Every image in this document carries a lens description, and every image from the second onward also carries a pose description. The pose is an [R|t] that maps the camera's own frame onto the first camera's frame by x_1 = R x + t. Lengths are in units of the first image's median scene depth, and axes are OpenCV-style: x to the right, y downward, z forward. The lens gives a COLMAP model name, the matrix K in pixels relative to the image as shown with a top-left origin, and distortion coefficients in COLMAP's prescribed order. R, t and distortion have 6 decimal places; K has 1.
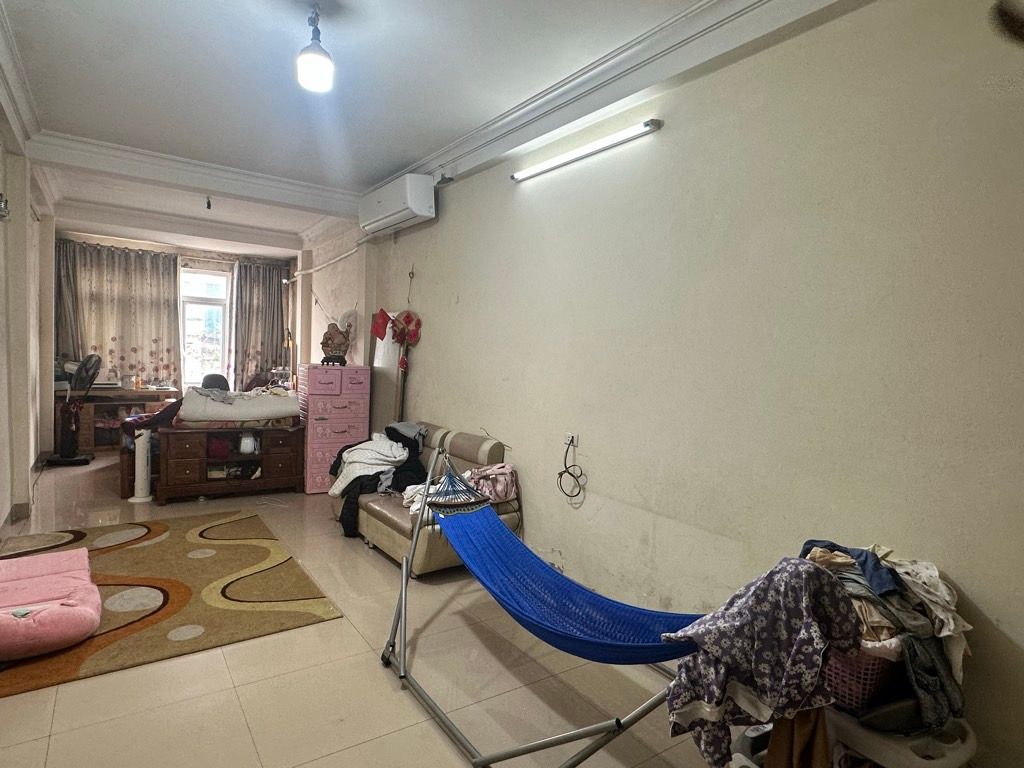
lens RADIAL K [[576.8, 0, 511.9], [0, 576.8, 385.3], [0, 0, 1]] dist [-0.000878, 0.000388]
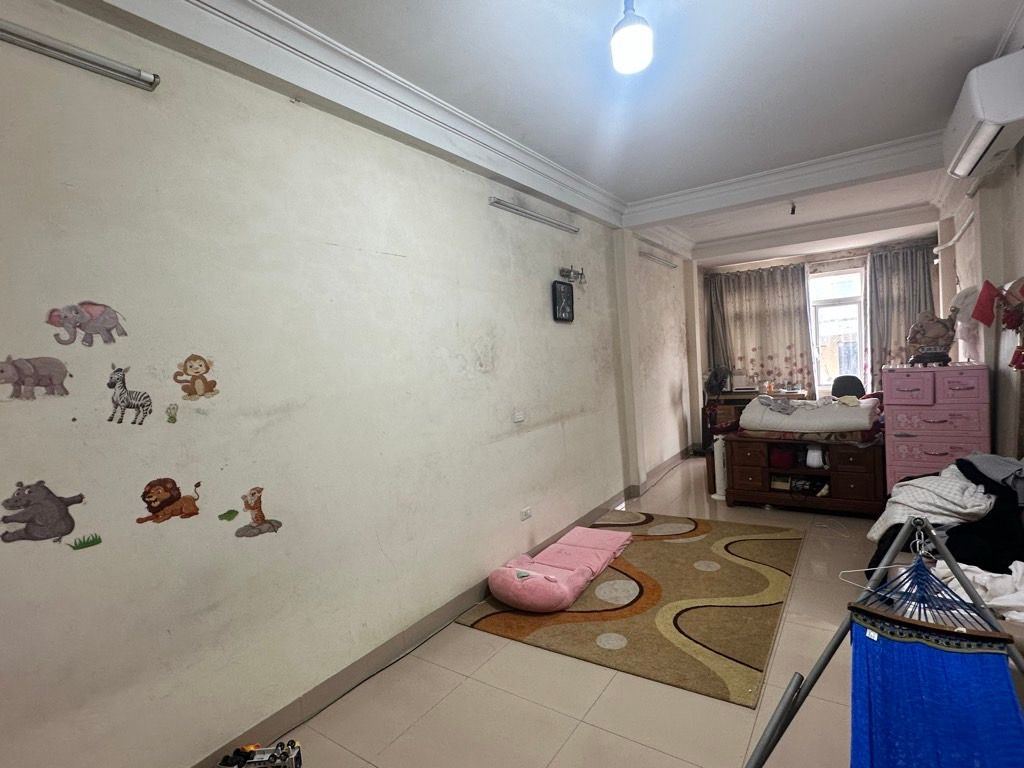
lens RADIAL K [[511.3, 0, 513.1], [0, 511.3, 383.6], [0, 0, 1]] dist [0.002909, -0.000505]
pose [[0.357657, -0.022595, -0.933580, 0.096651], [0.032910, 0.999391, -0.011580, -0.015943], [0.933273, -0.026582, 0.358183, 0.180971]]
